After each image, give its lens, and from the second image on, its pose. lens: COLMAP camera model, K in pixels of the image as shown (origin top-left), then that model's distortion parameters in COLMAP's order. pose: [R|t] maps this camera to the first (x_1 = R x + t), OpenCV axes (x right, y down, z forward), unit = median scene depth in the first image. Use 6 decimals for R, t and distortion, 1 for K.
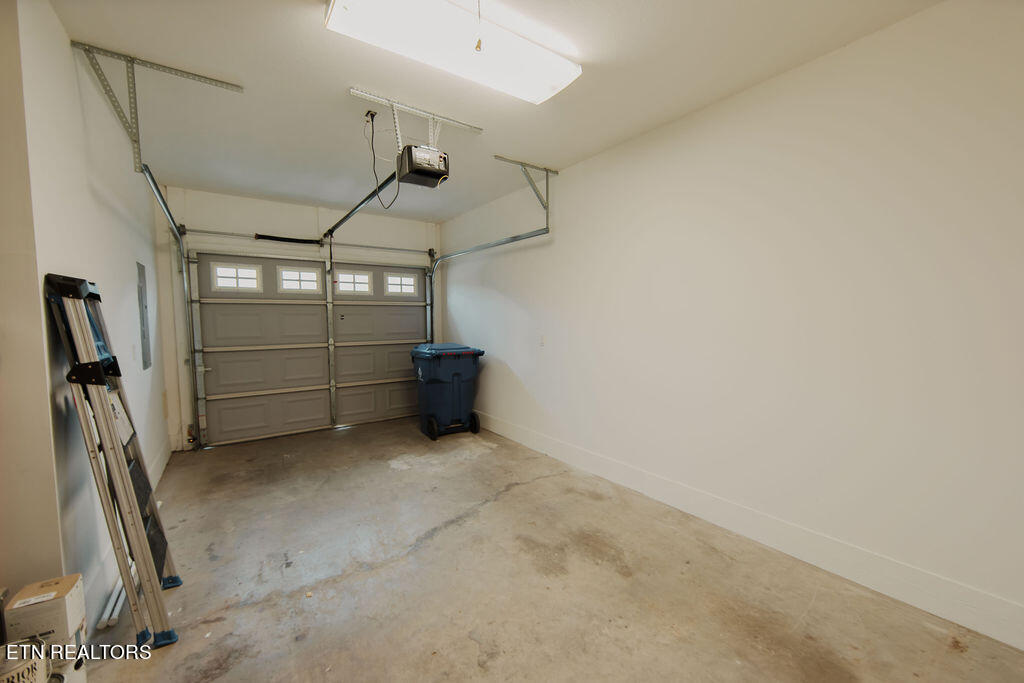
lens RADIAL K [[396.4, 0, 510.0], [0, 396.4, 347.8], [0, 0, 1]] dist [-0.000439, -0.000117]
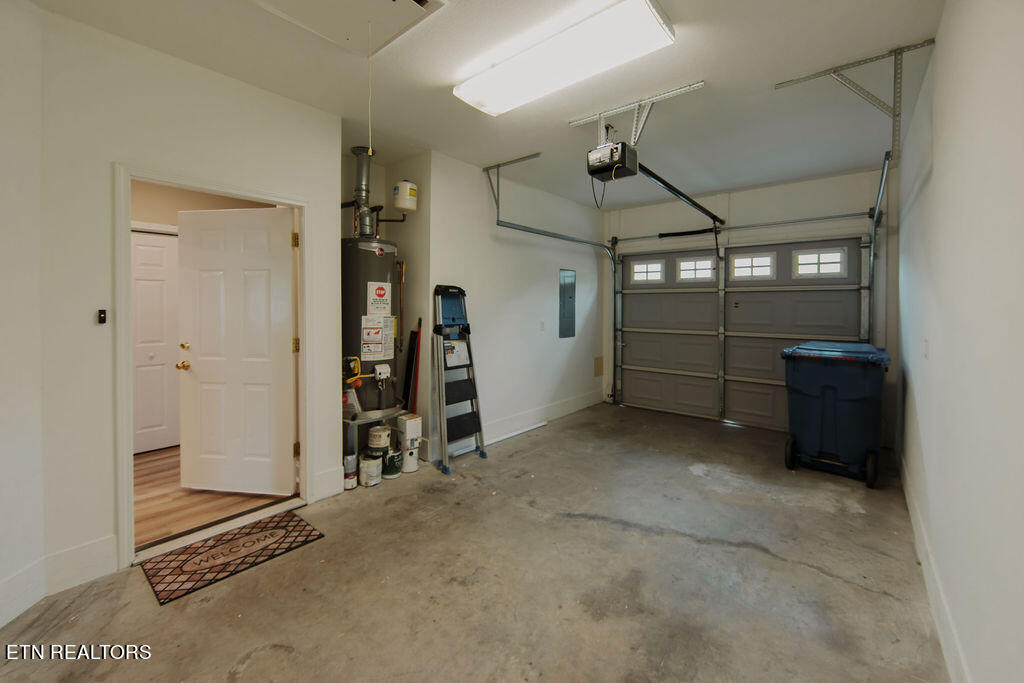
lens RADIAL K [[420.1, 0, 513.1], [0, 420.1, 309.2], [0, 0, 1]] dist [-0.004360, -0.000025]
pose [[0.258475, 0.014370, -0.965911, 0.470502], [-0.079369, 0.996825, -0.006409, -0.023045], [0.962752, 0.078320, 0.258794, 0.290920]]
